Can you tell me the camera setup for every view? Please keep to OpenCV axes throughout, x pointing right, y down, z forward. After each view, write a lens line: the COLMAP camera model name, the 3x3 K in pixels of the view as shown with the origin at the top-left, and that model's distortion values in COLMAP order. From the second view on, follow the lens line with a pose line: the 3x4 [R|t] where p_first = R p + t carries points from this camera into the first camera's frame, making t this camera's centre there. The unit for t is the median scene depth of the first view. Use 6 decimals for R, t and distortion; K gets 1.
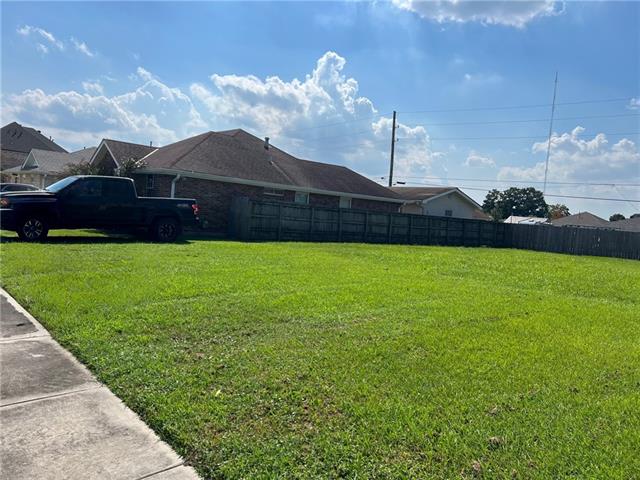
lens RADIAL K [[476.5, 0, 307.7], [0, 476.5, 239.5], [0, 0, 1]] dist [0.003096, -0.005431]
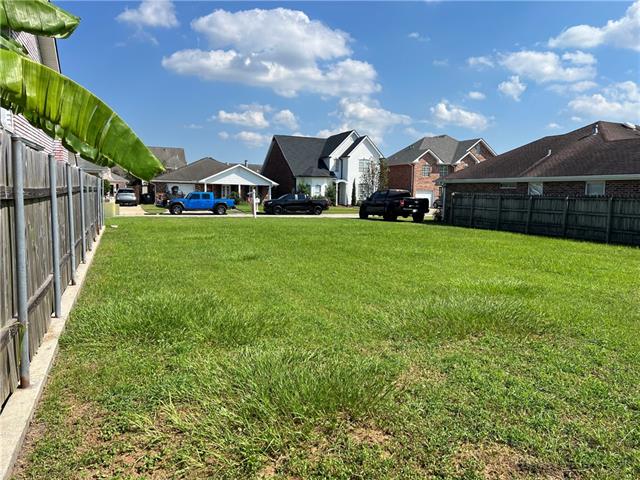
lens RADIAL K [[470.7, 0, 320.0], [0, 470.7, 240.0], [0, 0, 1]] dist [0.001204, -0.004151]
pose [[-0.301566, 0.001693, -0.953444, 0.406711], [-0.105576, 0.993790, 0.035158, 0.010866], [0.947582, 0.111263, -0.299514, 0.356845]]
